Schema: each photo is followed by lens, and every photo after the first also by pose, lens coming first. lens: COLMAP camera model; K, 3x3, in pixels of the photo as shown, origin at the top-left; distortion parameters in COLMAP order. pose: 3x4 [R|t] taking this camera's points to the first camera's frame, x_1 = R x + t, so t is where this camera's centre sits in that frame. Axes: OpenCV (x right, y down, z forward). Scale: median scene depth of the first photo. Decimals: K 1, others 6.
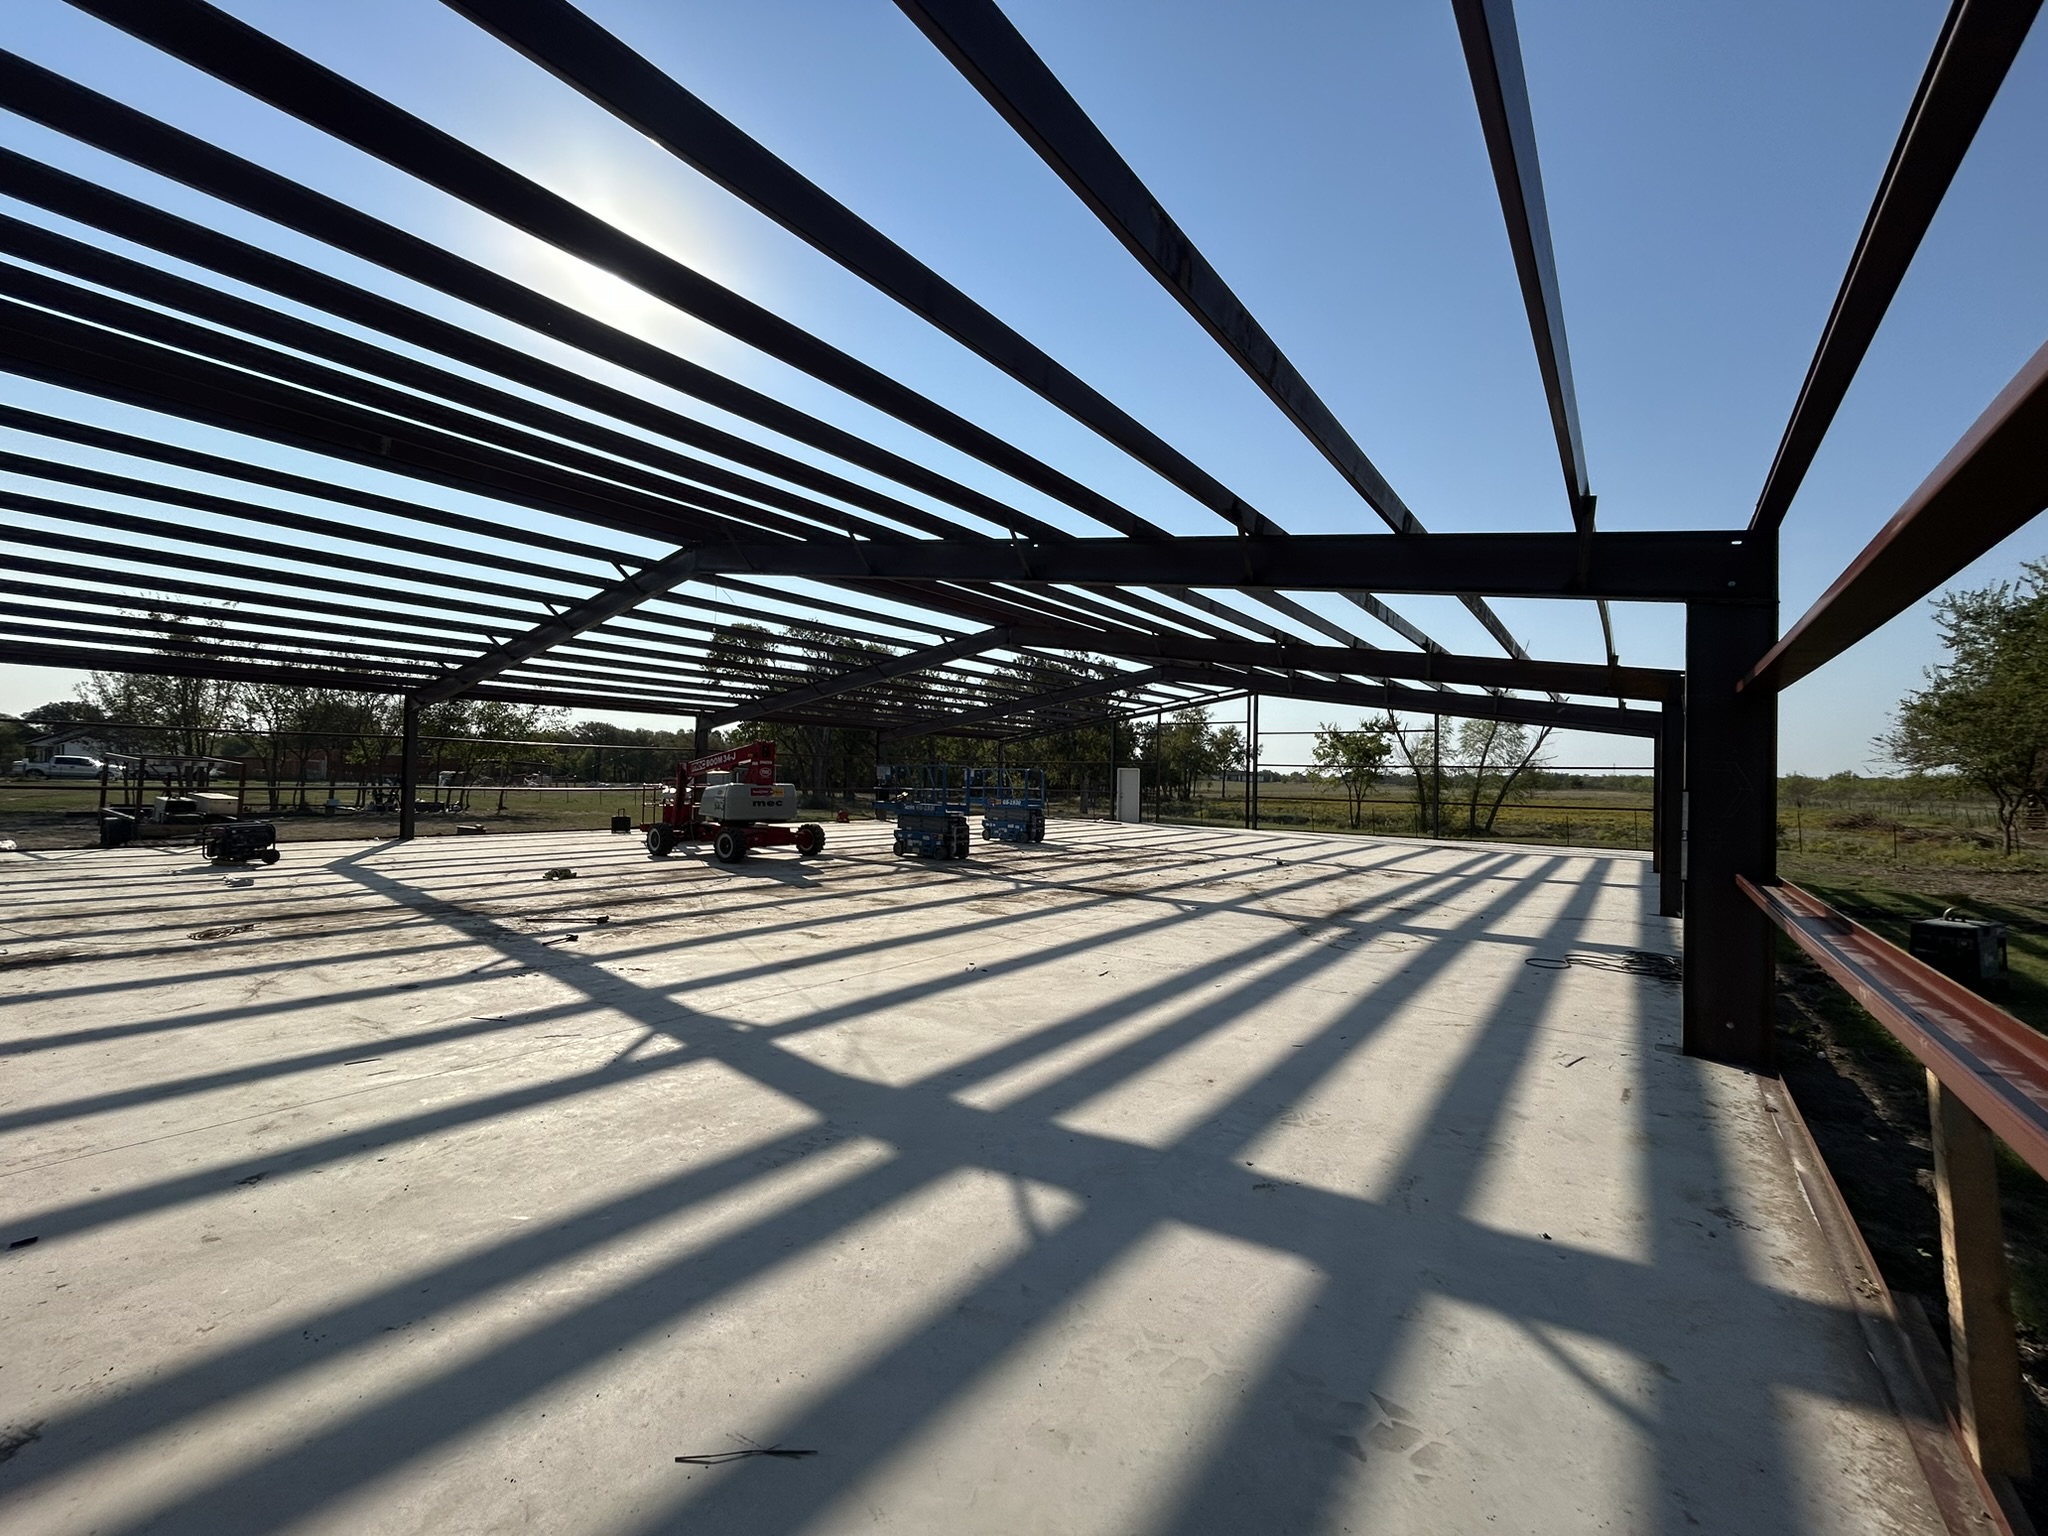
lens RADIAL K [[815.2, 0, 1013.0], [0, 815.2, 779.1], [0, 0, 1]] dist [-0.000454, 0.000058]
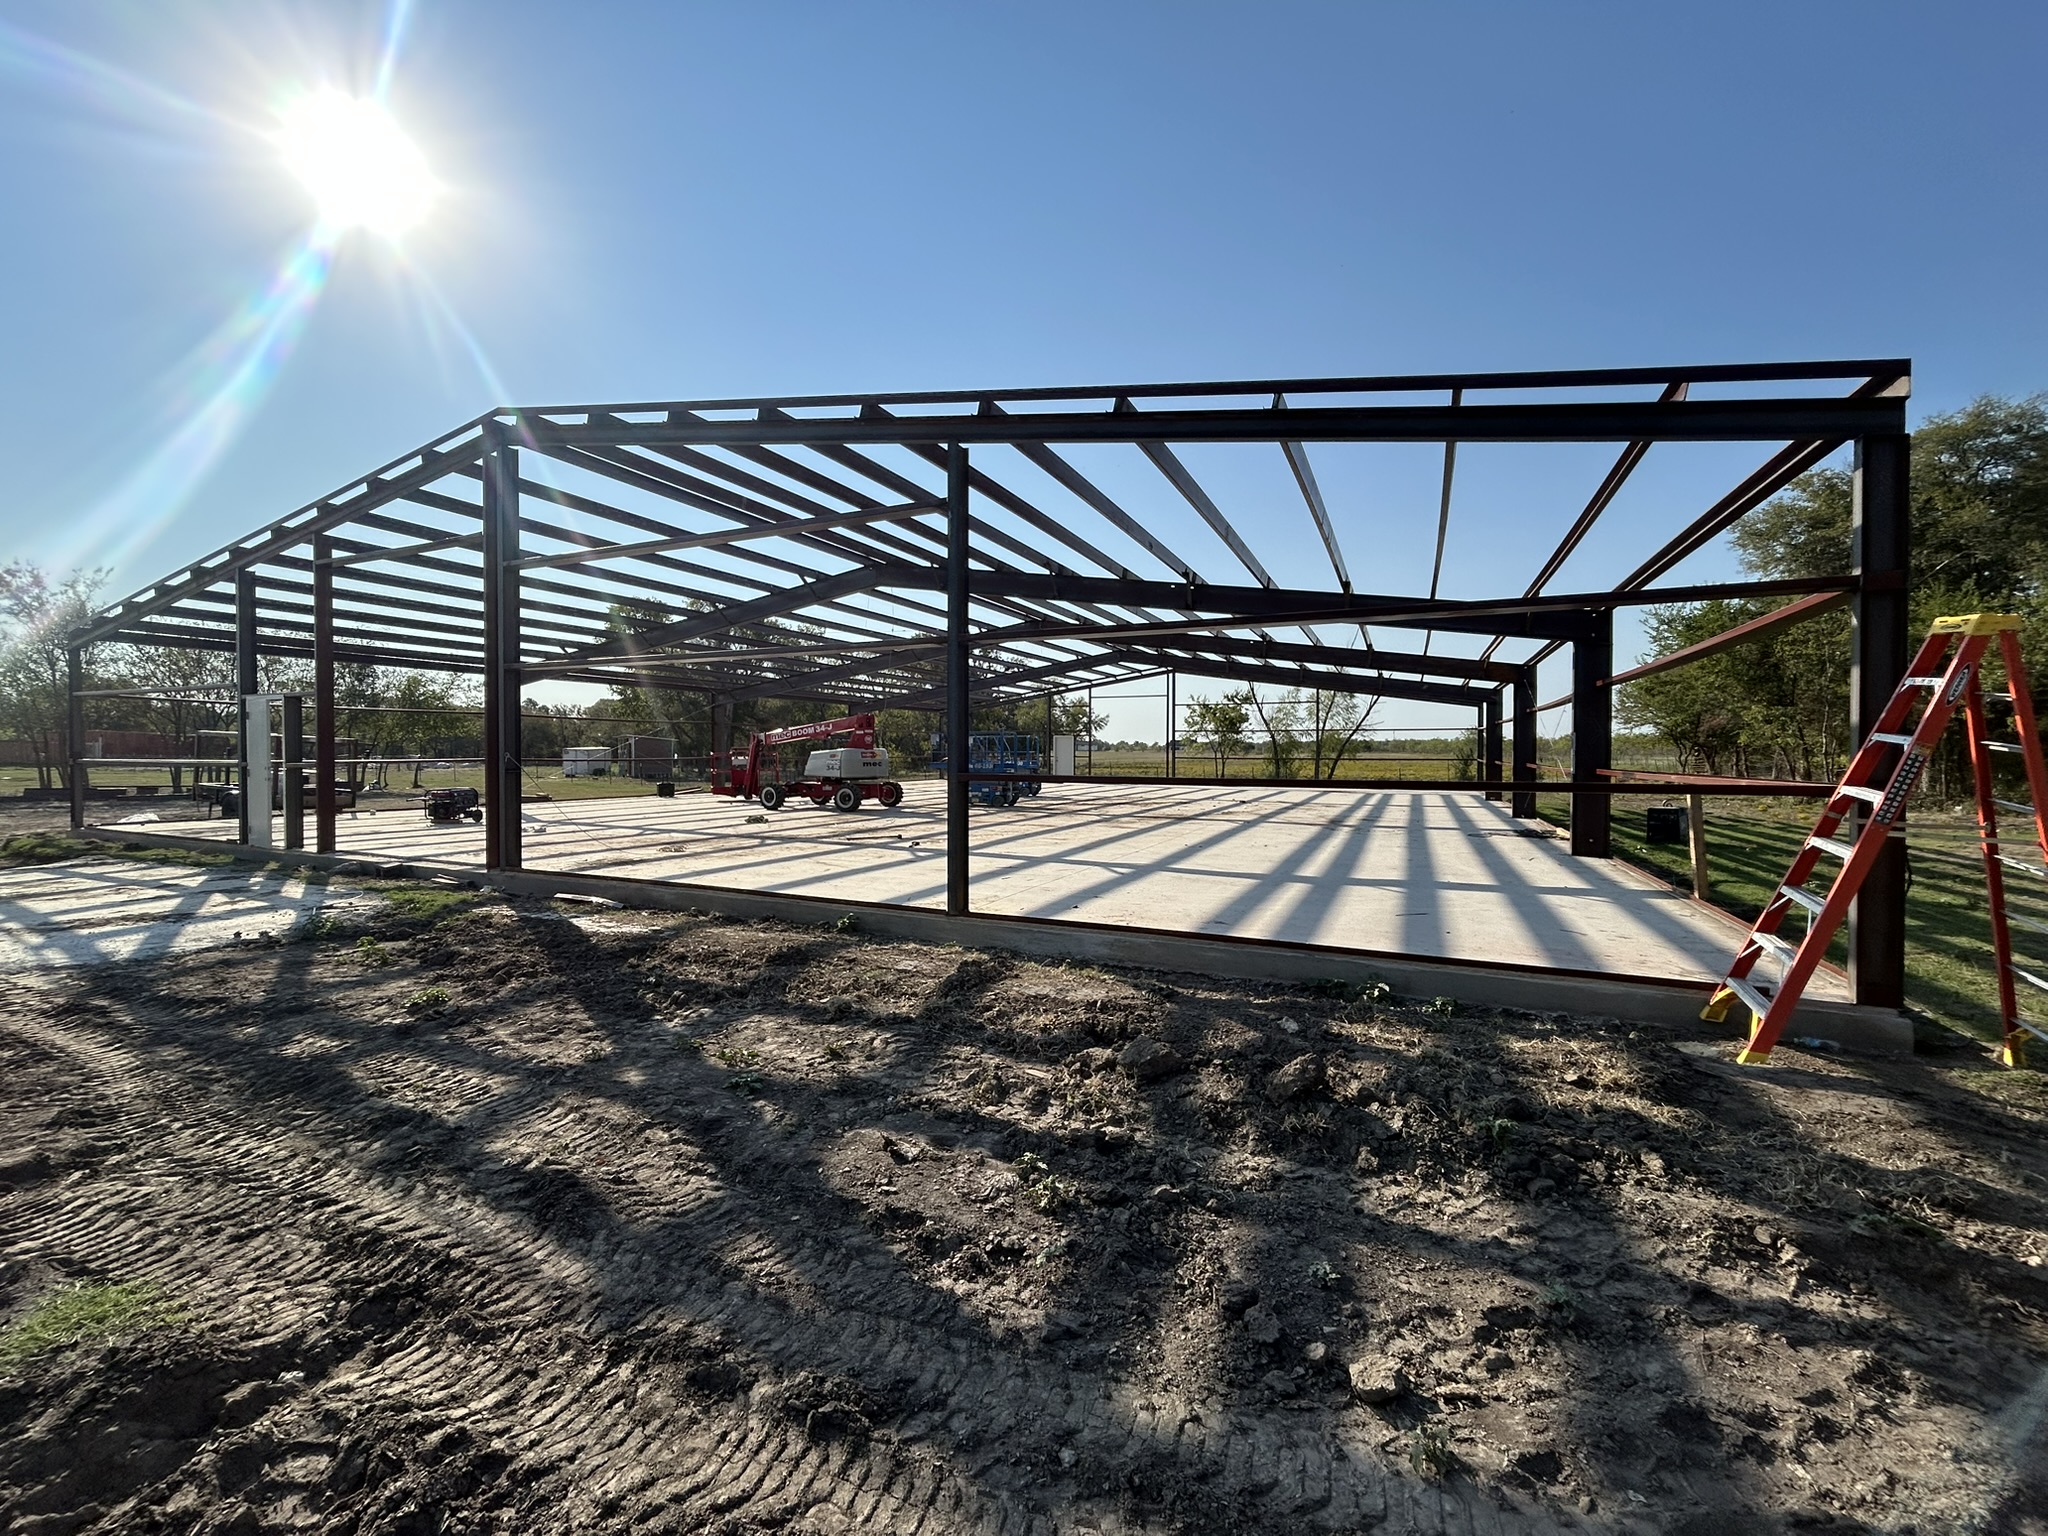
lens RADIAL K [[831.4, 0, 1016.9], [0, 831.4, 775.5], [0, 0, 1]] dist [0.001646, 0.000151]
pose [[0.977211, -0.023210, 0.210998, -0.292860], [0.017236, 0.999398, 0.030110, 0.010545], [-0.211570, -0.025787, 0.977023, -0.225793]]
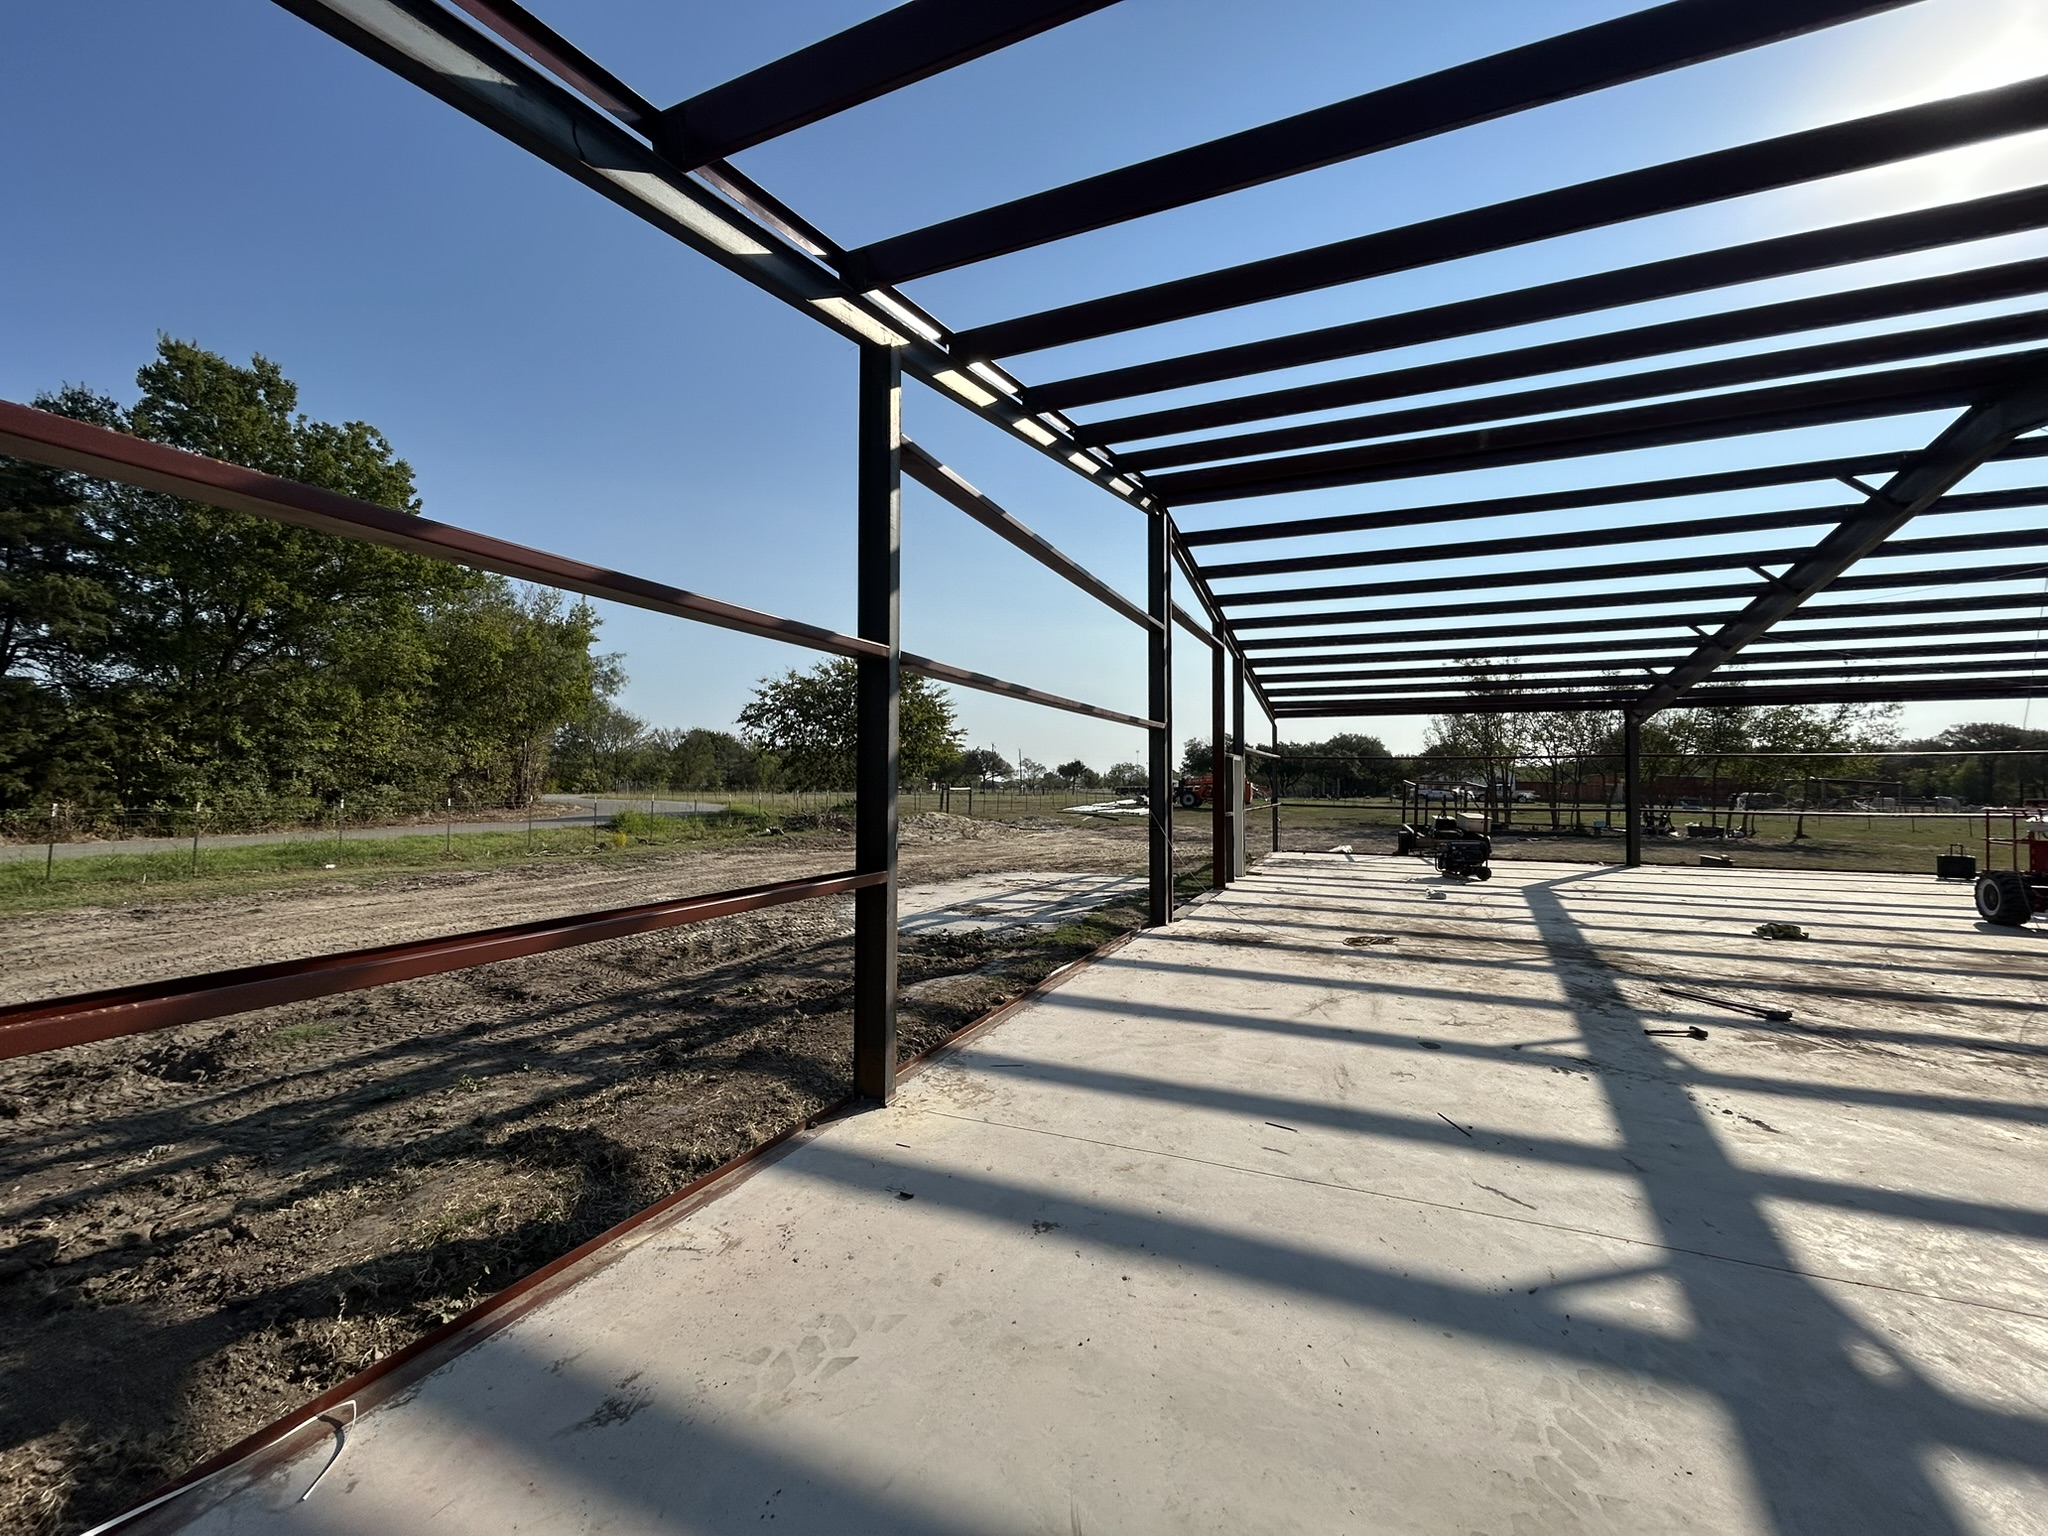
lens RADIAL K [[831.4, 0, 1016.9], [0, 831.4, 775.5], [0, 0, 1]] dist [0.001646, 0.000151]
pose [[0.244641, -0.029414, -0.969167, 0.000207], [-0.000582, 0.999535, -0.030482, 0.000420], [0.969613, 0.008022, 0.244511, 0.133133]]
